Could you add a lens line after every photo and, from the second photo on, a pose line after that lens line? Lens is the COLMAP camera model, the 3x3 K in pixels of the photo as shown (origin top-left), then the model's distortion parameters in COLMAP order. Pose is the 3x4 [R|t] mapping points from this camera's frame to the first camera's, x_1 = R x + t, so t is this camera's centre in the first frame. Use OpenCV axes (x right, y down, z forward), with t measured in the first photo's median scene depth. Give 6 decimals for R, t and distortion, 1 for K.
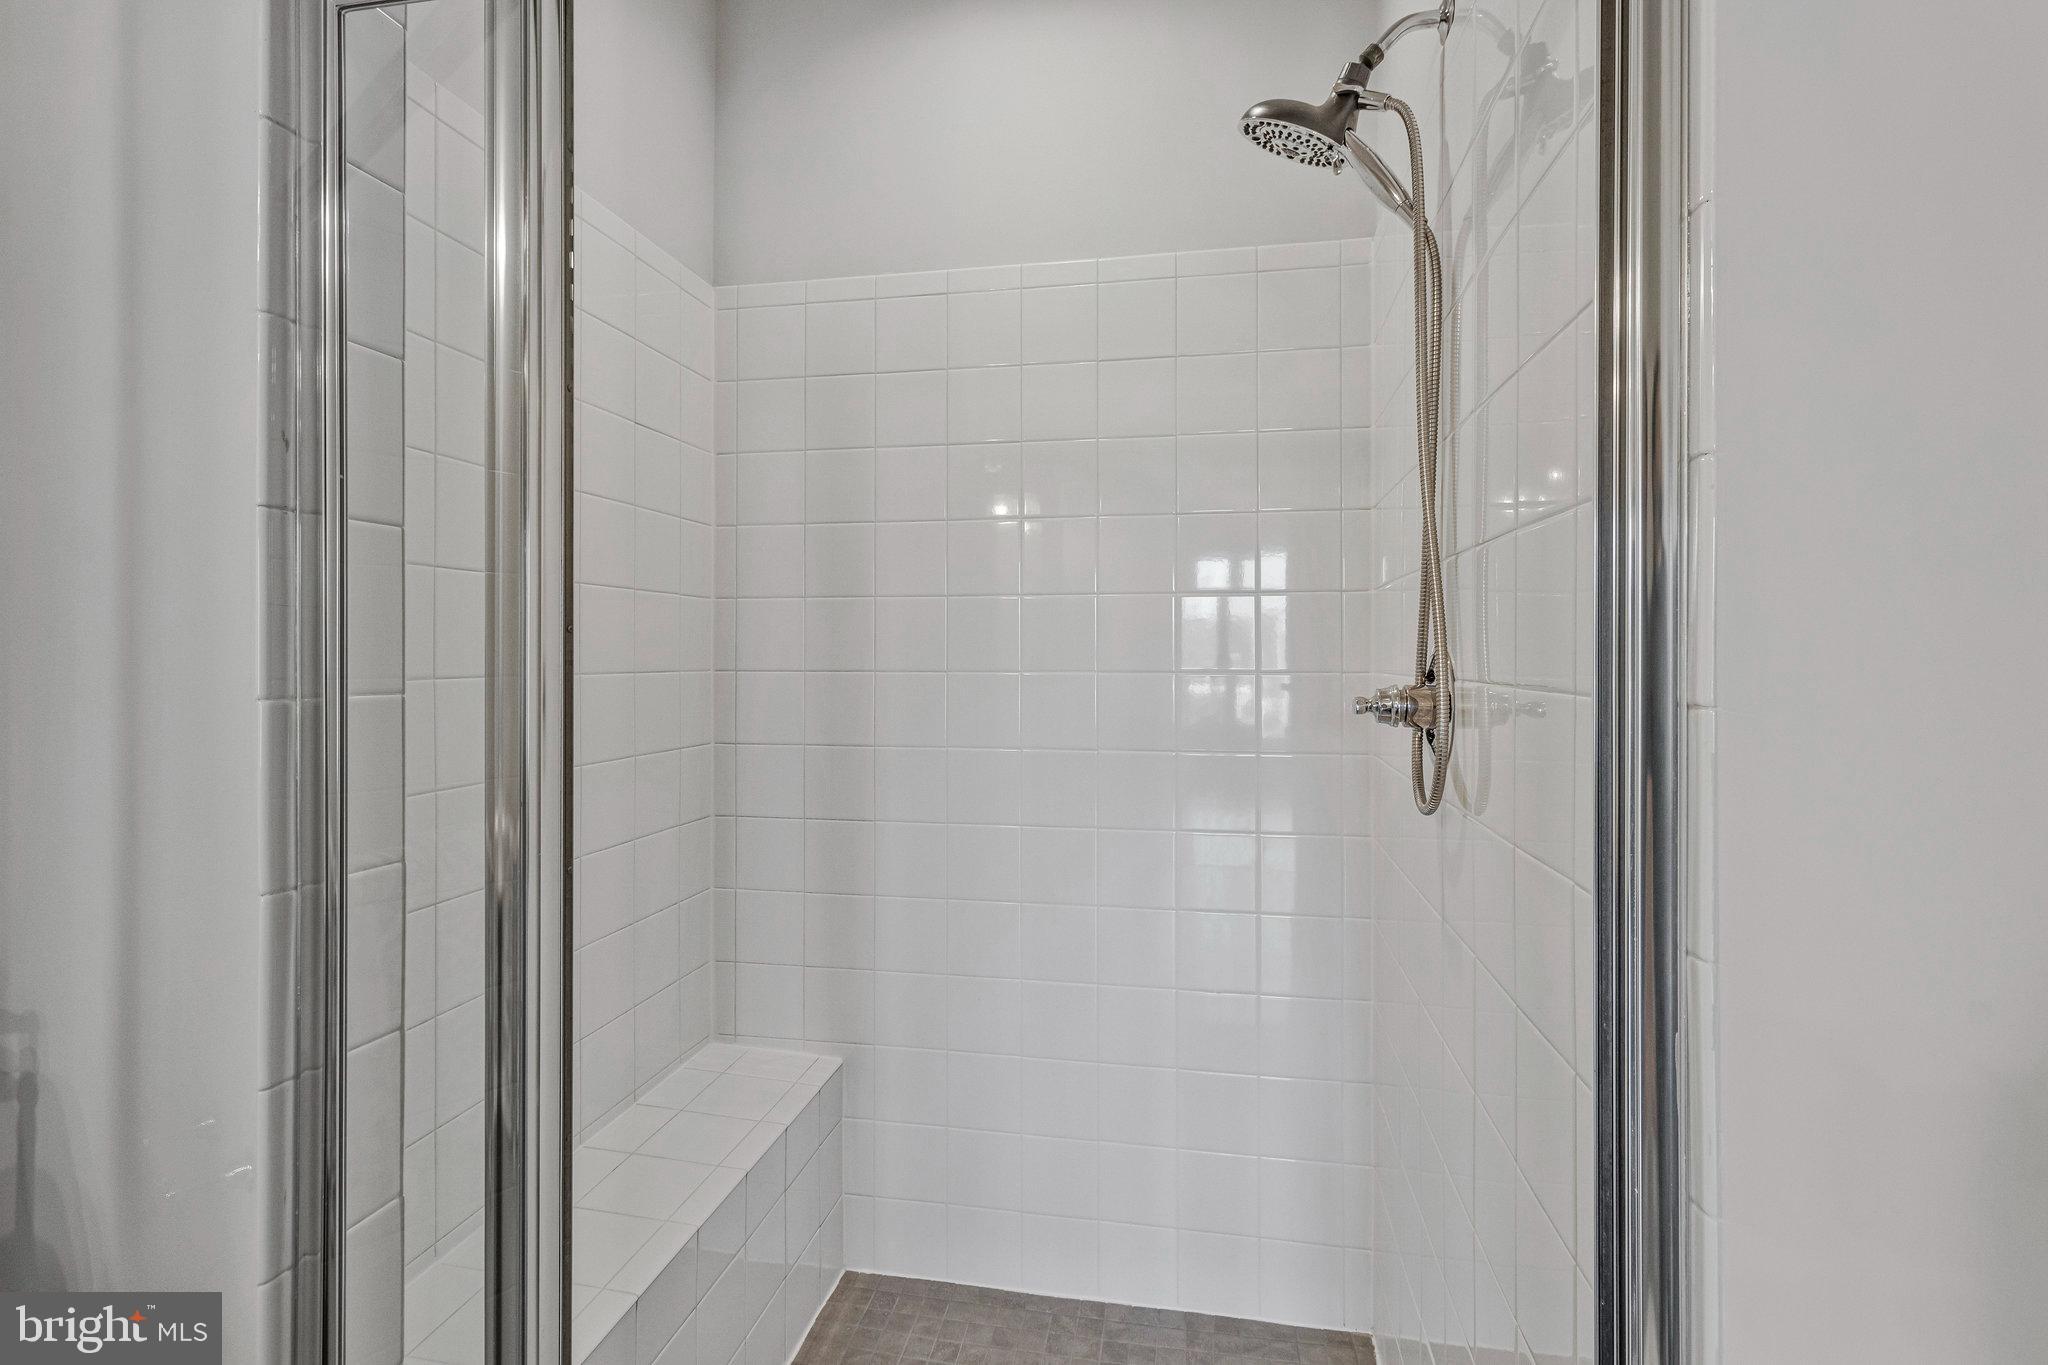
lens RADIAL K [[965.8, 0, 1024.1], [0, 965.8, 653.5], [0, 0, 1]] dist [-0.001409, -0.005807]
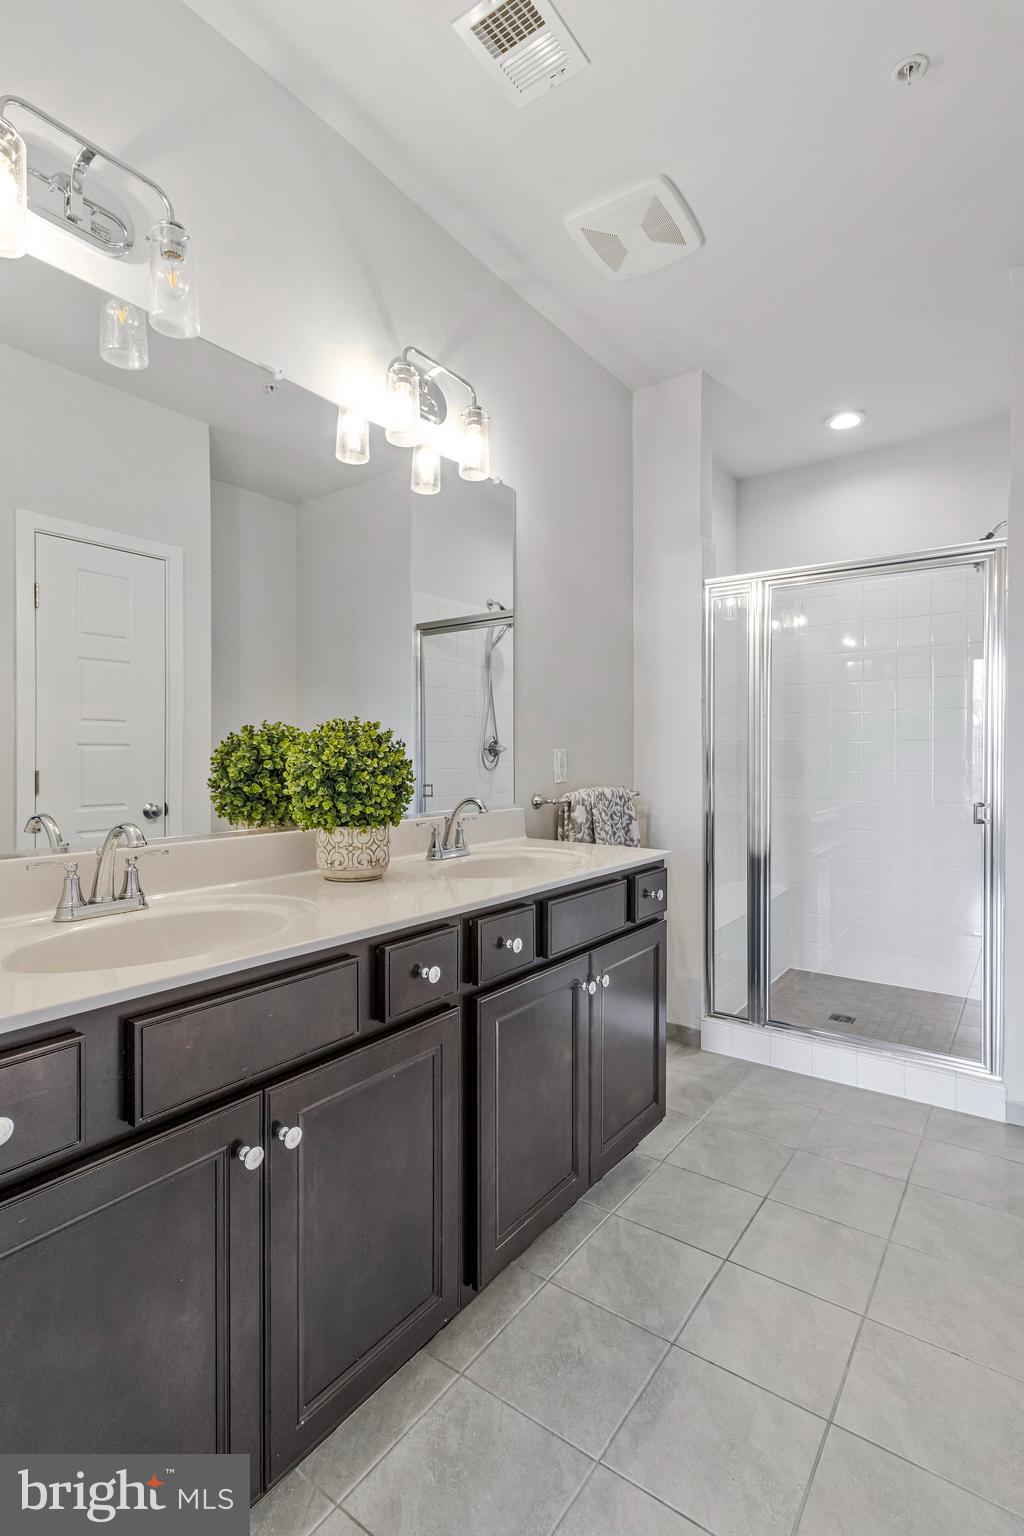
lens RADIAL K [[724.4, 0, 512.0], [0, 724.4, 768.0], [0, 0, 1]] dist [-0.001409, -0.005807]
pose [[0.896307, 0.008854, -0.443347, 0.008888], [-0.001226, 0.999846, 0.017489, 0.056237], [0.443433, -0.015132, 0.896180, -1.196549]]
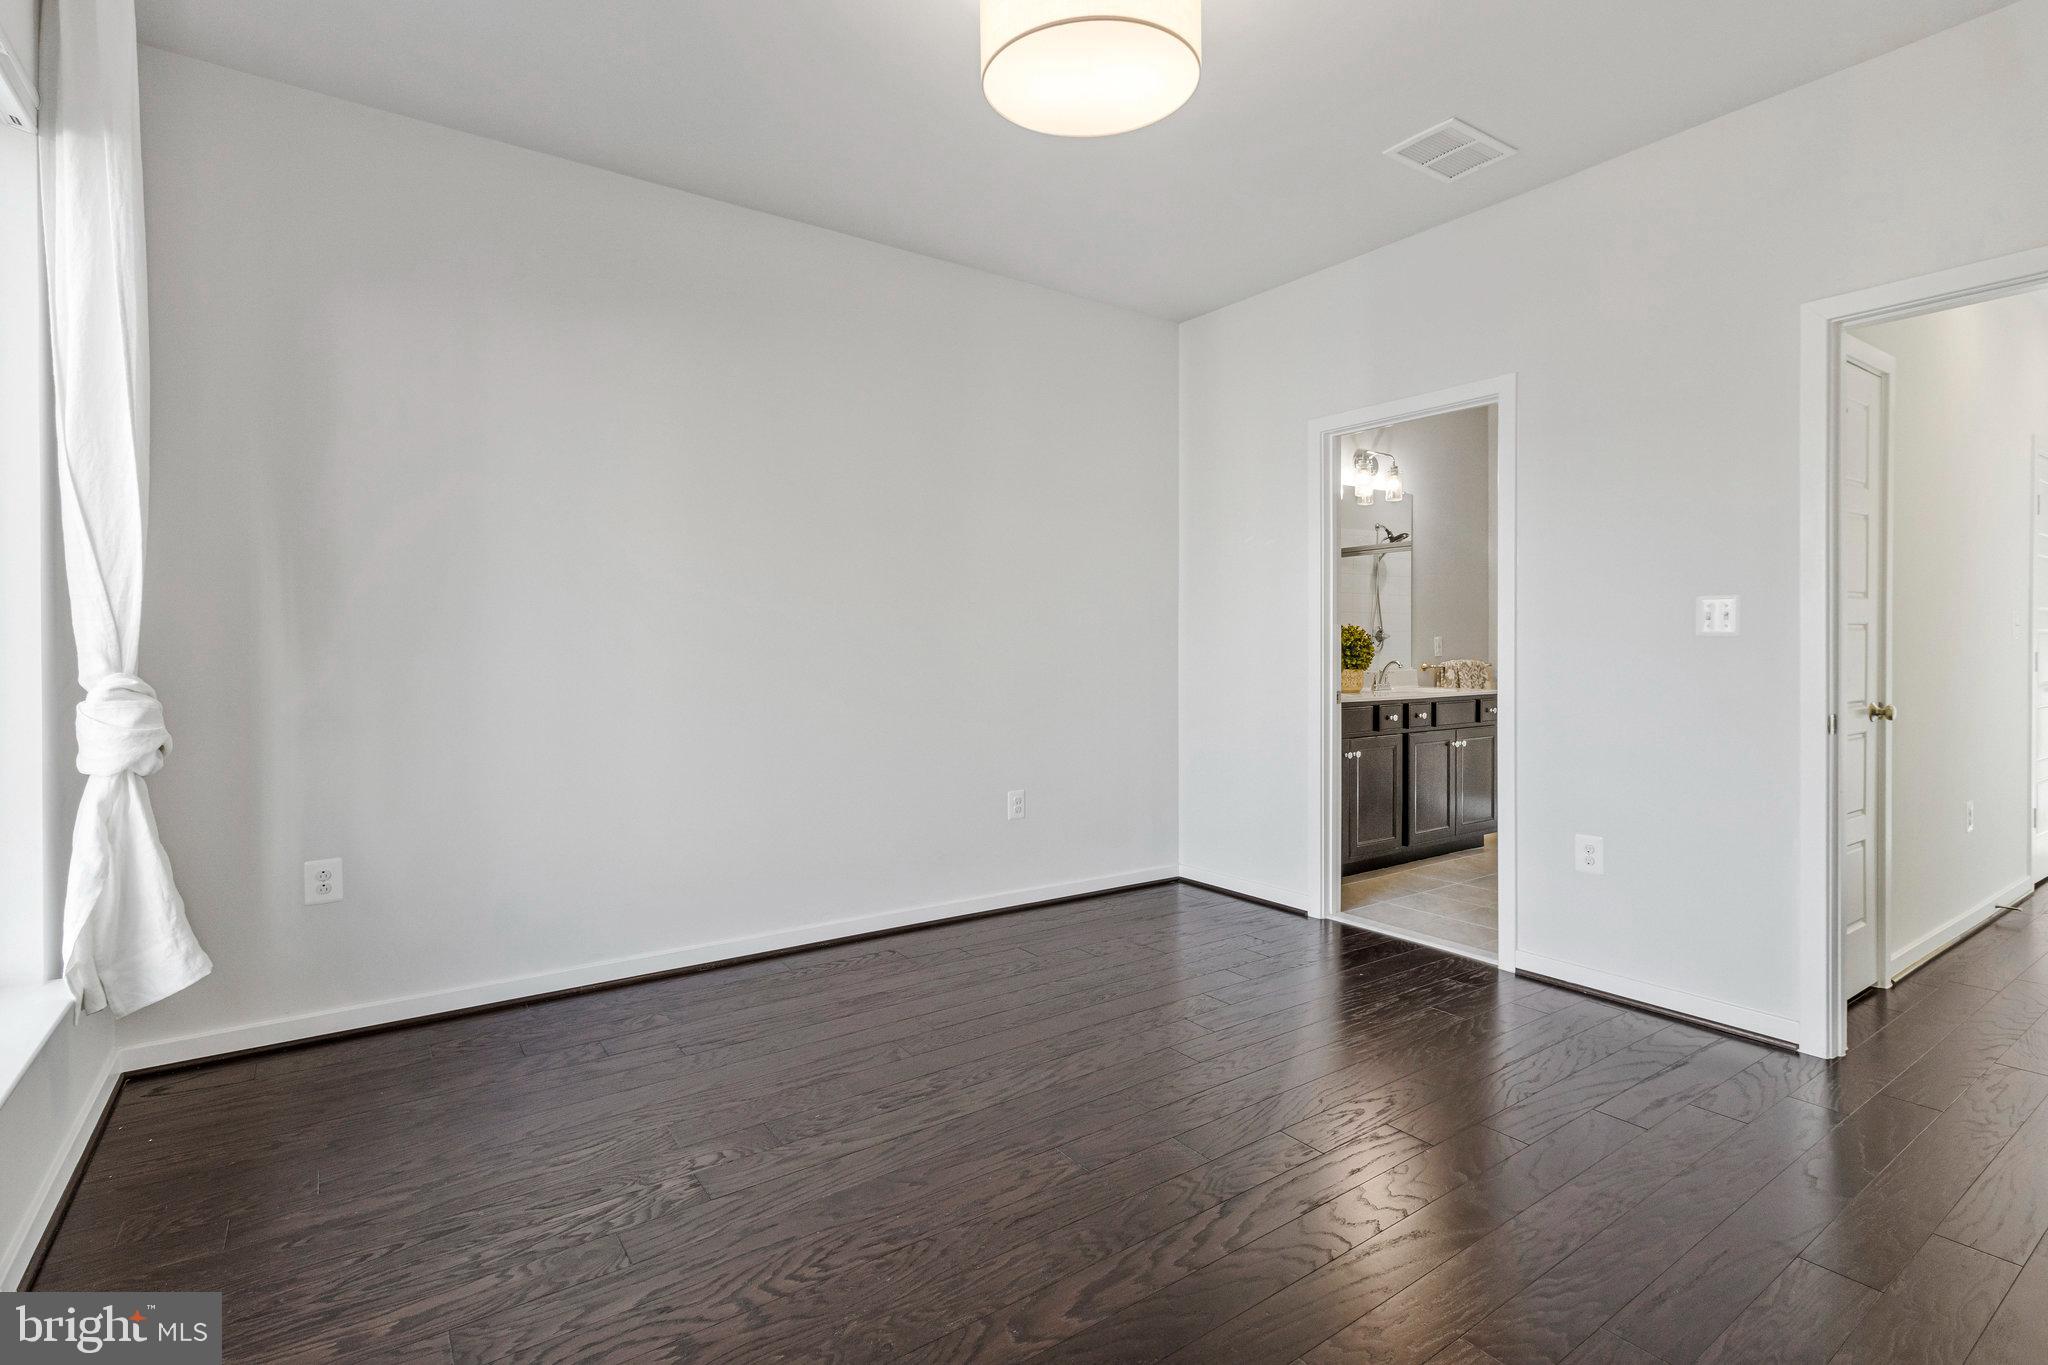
lens RADIAL K [[965.8, 0, 1024.1], [0, 965.8, 653.5], [0, 0, 1]] dist [-0.001409, -0.005807]
pose [[0.710708, 0.008643, -0.703434, 0.781868], [-0.000847, 0.999934, 0.011431, 0.063564], [0.703487, -0.007528, 0.710669, -3.232734]]
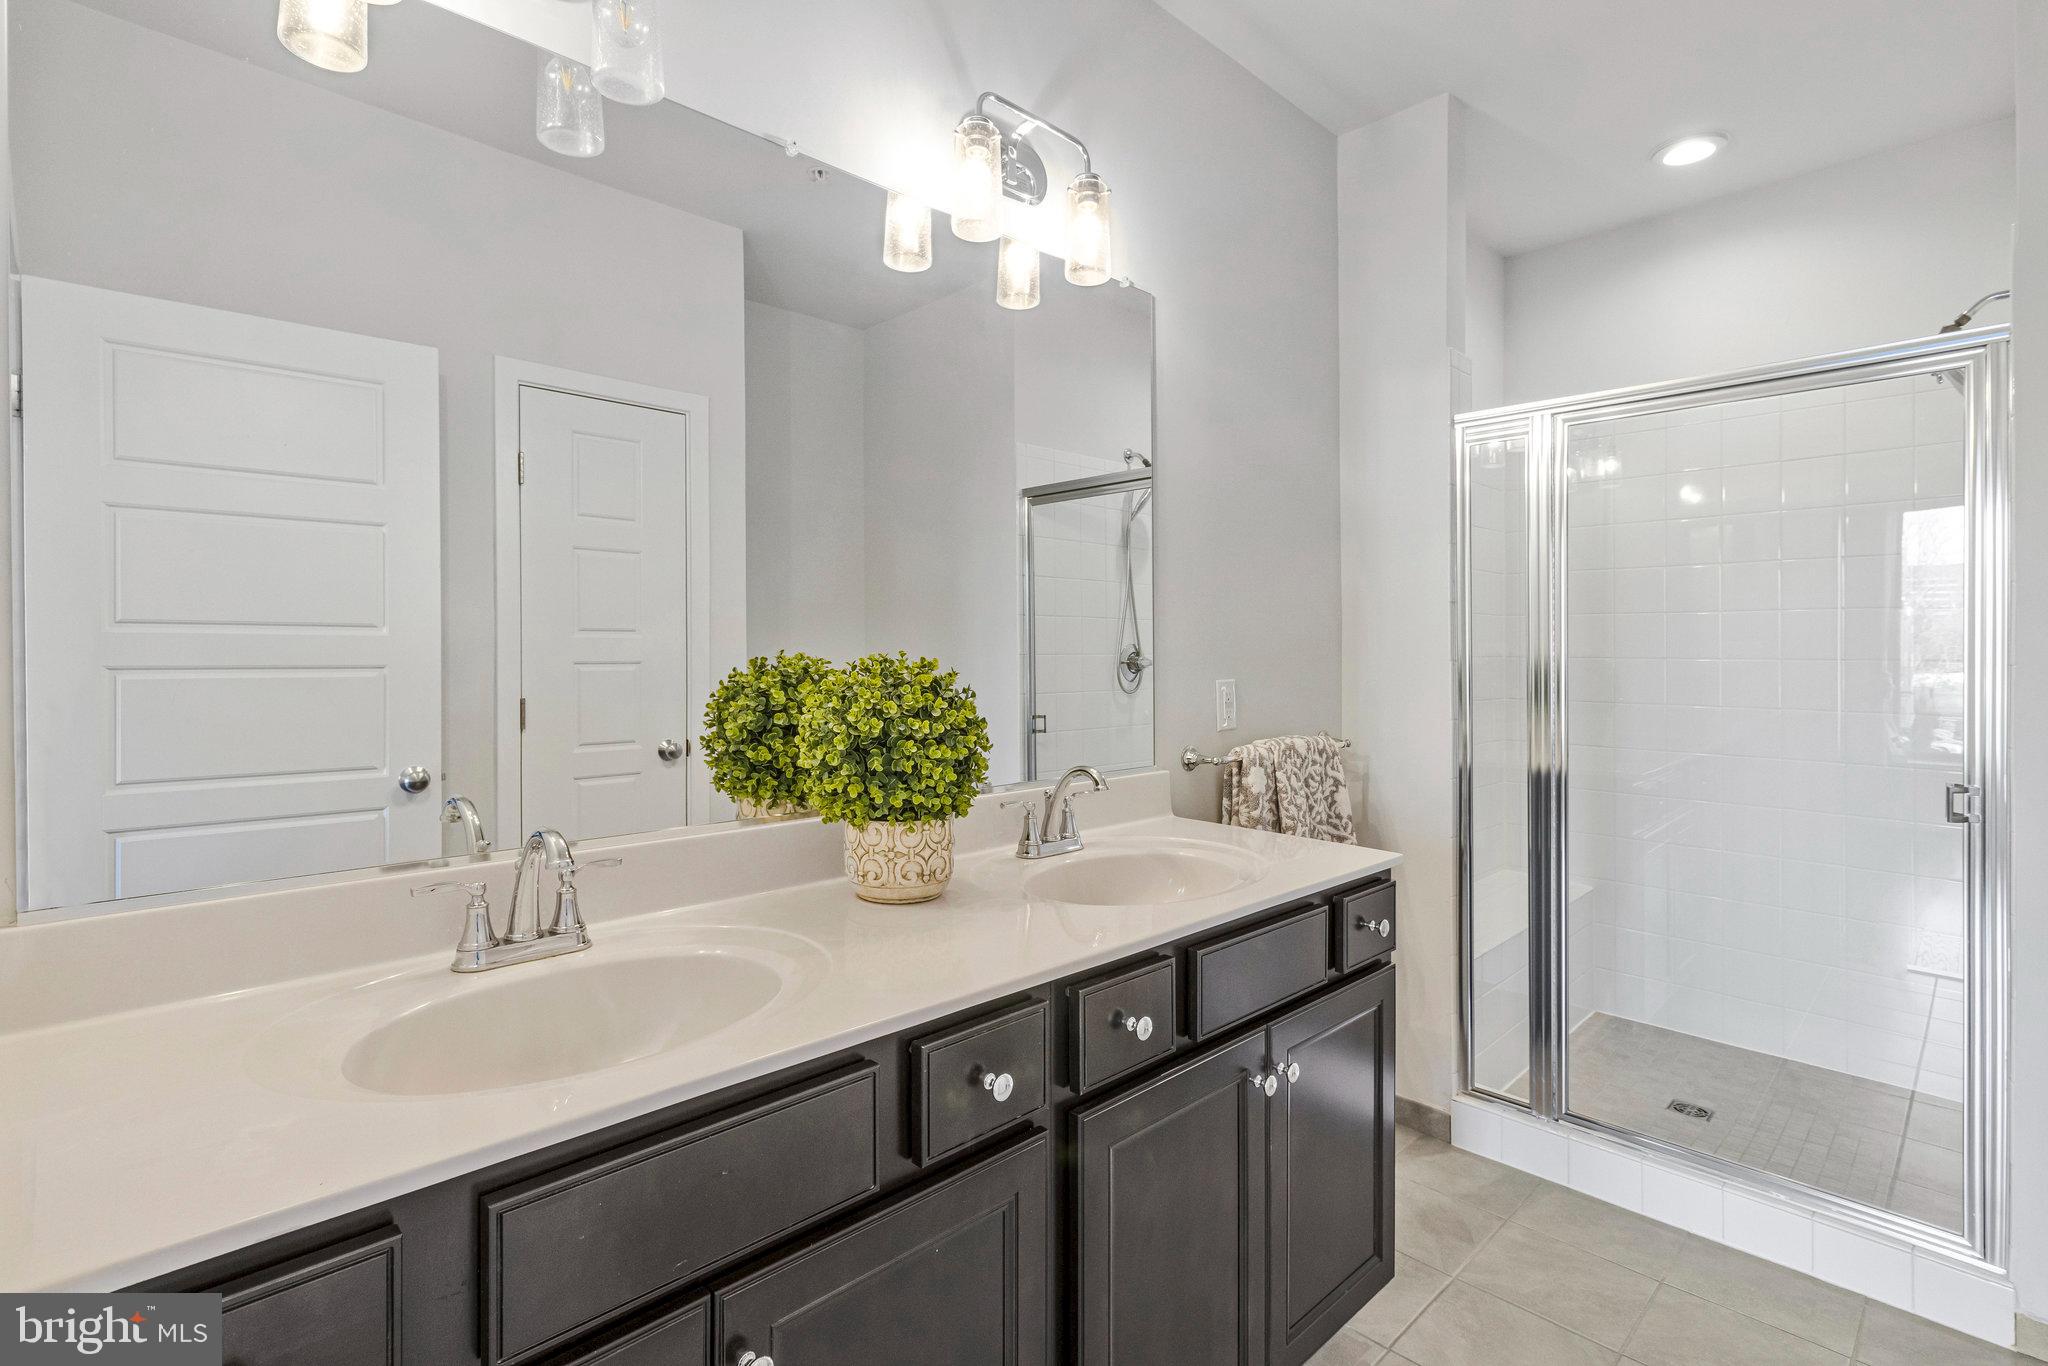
lens RADIAL K [[982.8, 0, 1013.6], [0, 982.8, 653.1], [0, 0, 1]] dist [-0.001974, -0.004828]
pose [[0.814839, 0.001049, -0.579687, -0.022514], [-0.000391, 0.999999, 0.001261, 0.006910], [0.579688, -0.000801, 0.814838, -1.076493]]
